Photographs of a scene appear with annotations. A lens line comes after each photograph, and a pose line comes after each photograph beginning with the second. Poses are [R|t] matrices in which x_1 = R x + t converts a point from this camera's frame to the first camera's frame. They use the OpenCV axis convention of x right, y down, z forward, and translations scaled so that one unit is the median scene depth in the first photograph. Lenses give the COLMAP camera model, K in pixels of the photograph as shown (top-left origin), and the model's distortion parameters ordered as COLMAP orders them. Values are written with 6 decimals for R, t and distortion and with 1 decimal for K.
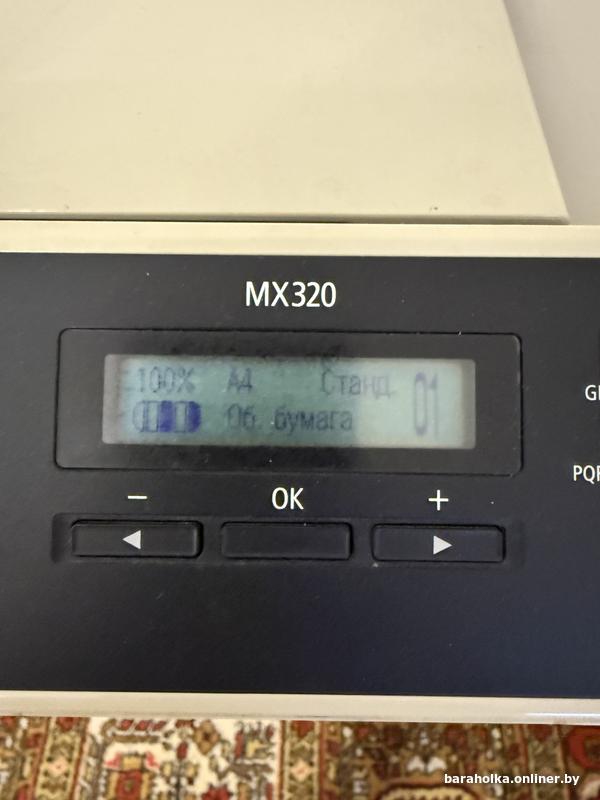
lens RADIAL K [[638.5, 0, 298.7], [0, 638.5, 396.8], [0, 0, 1]] dist [0.025948, -0.018352]
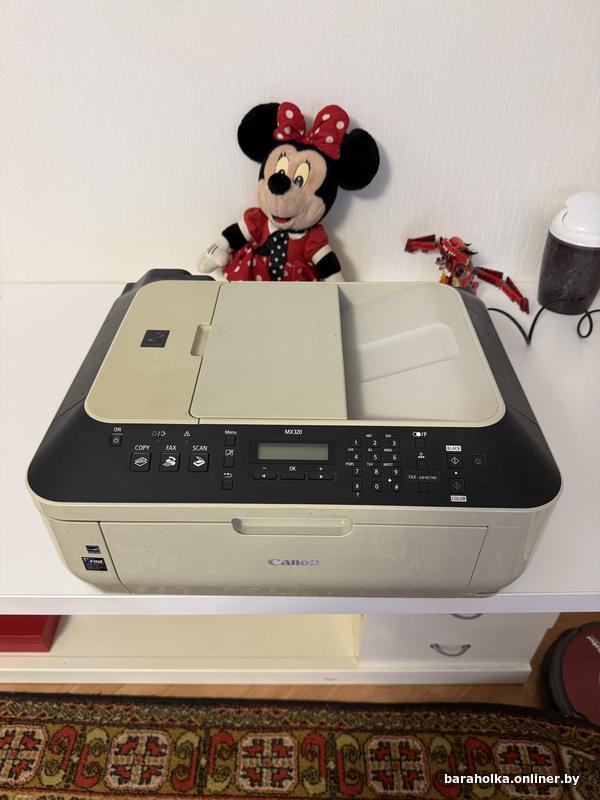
lens RADIAL K [[638.5, 0, 301.3], [0, 638.5, 395.3], [0, 0, 1]] dist [0.025948, -0.018352]
pose [[0.999983, 0.005143, 0.002885, 0.004265], [-0.003711, 0.929011, -0.370034, 0.174043], [-0.004583, 0.370017, 0.929014, -0.462516]]
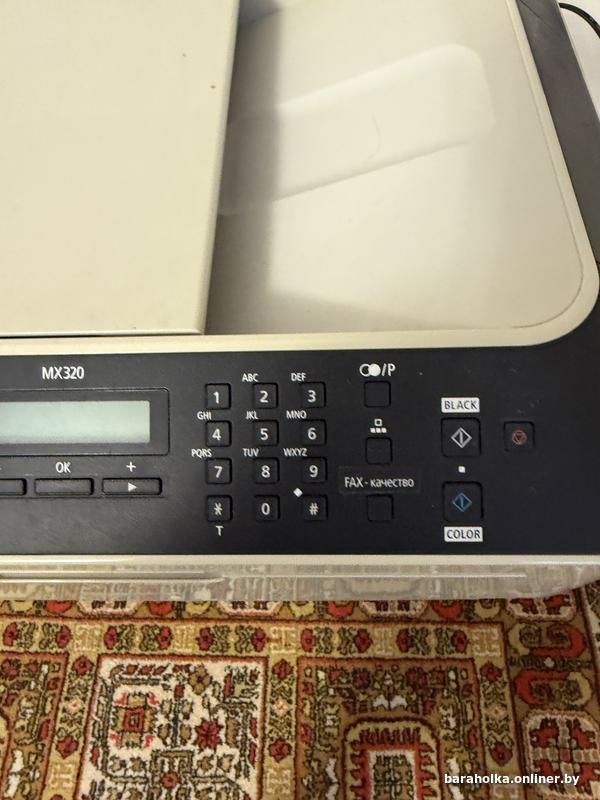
lens RADIAL K [[638.5, 0, 298.9], [0, 638.5, 400.2], [0, 0, 1]] dist [0.025948, -0.018352]
pose [[0.998738, -0.023054, -0.044609, 0.099693], [0.024848, 0.998888, 0.040071, -0.015441], [0.043636, -0.041129, 0.998201, -0.127539]]
